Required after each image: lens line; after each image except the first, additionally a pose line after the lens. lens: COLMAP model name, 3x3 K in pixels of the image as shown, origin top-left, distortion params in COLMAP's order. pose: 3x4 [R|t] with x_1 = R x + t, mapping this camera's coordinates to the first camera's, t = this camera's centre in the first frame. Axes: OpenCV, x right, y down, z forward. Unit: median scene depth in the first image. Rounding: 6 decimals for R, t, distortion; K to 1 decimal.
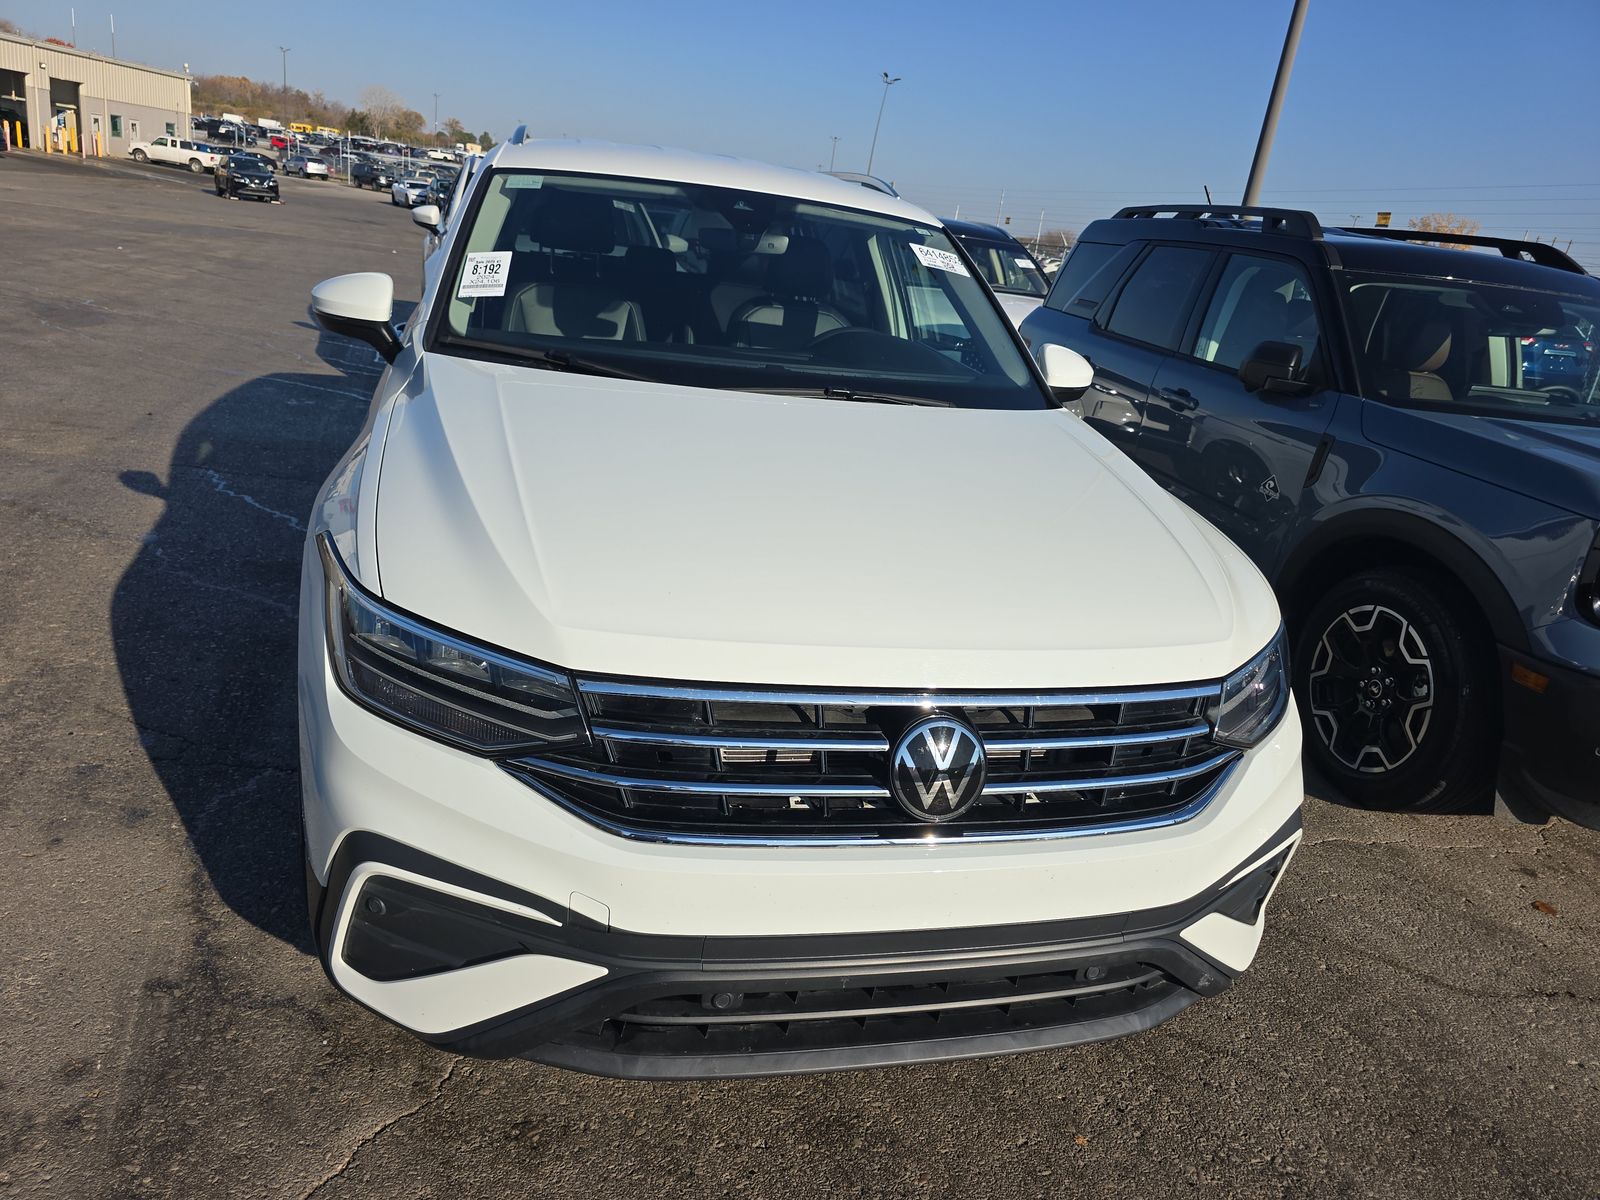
lens RADIAL K [[1079.9, 0, 800.0], [0, 1079.9, 600.0], [0, 0, 1]] dist [0.041065, -0.040598]
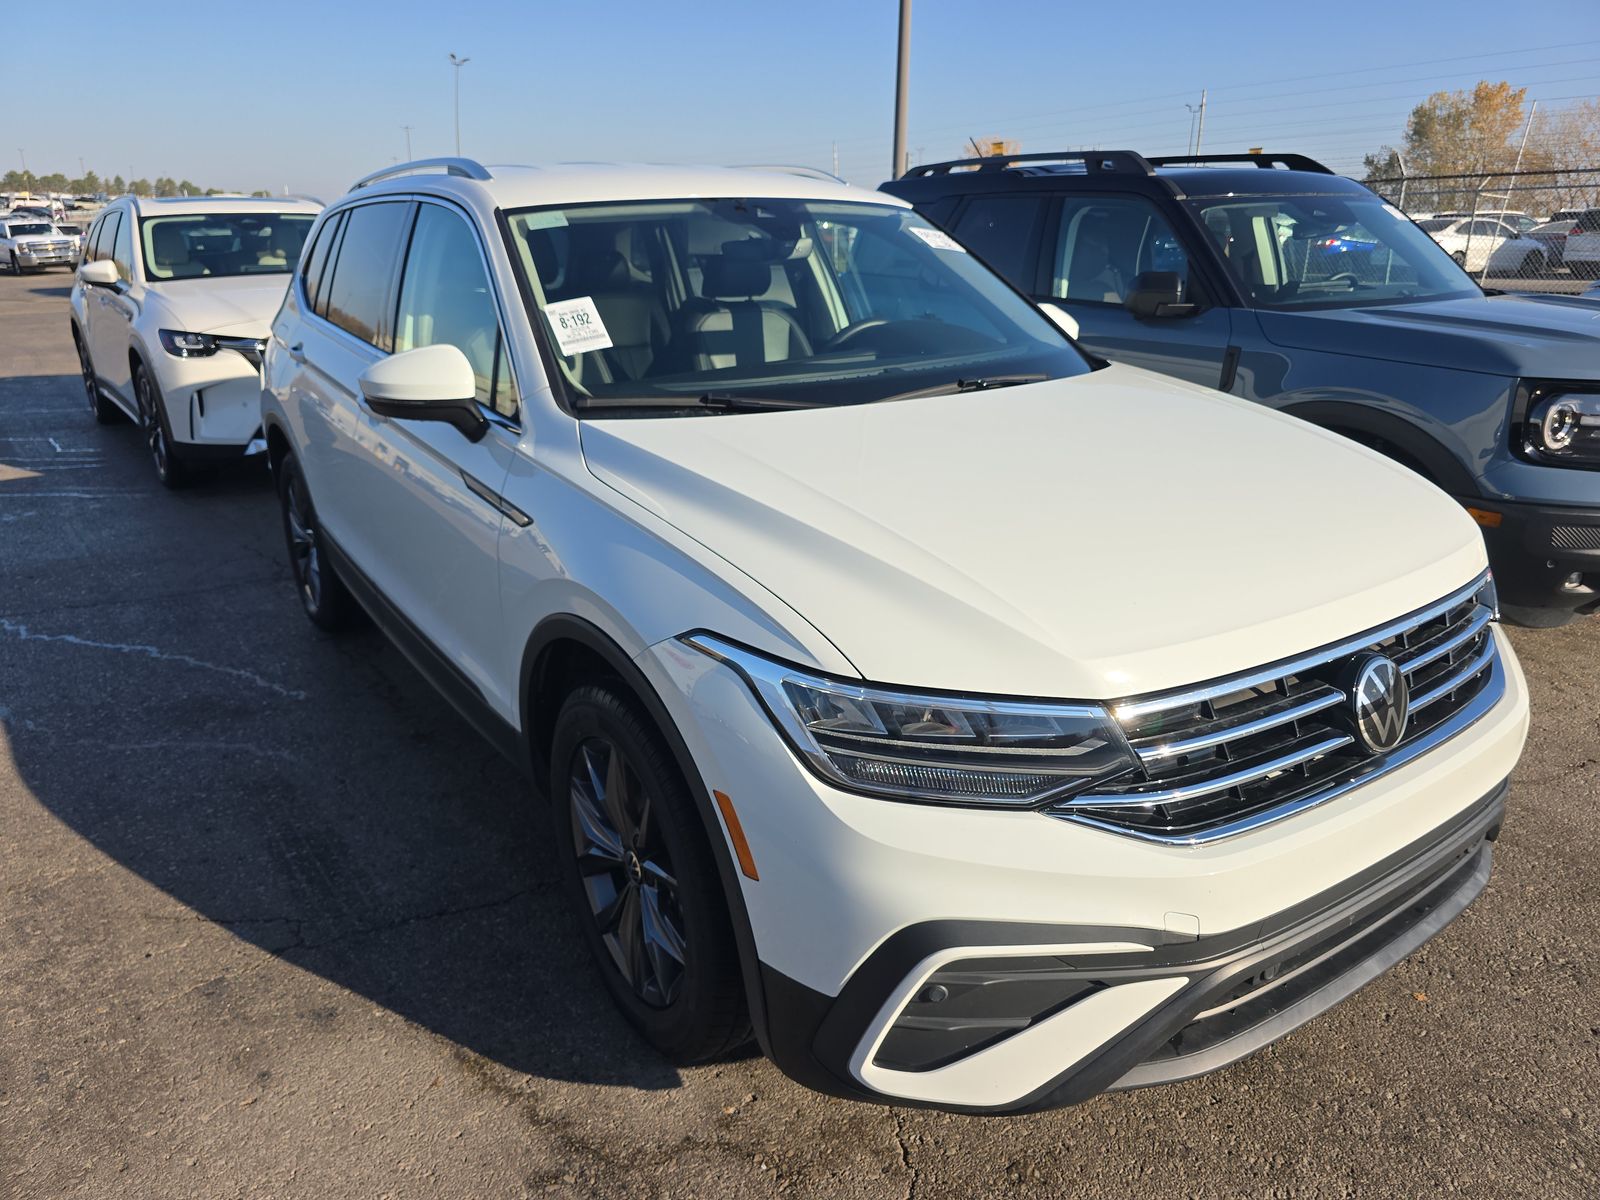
lens RADIAL K [[1079.9, 0, 800.0], [0, 1079.9, 600.0], [0, 0, 1]] dist [0.041065, -0.040598]
pose [[0.932650, -0.232461, 0.275910, -0.406452], [0.226135, 0.972542, 0.054995, -0.080193], [-0.281118, 0.011101, 0.959609, 0.069645]]
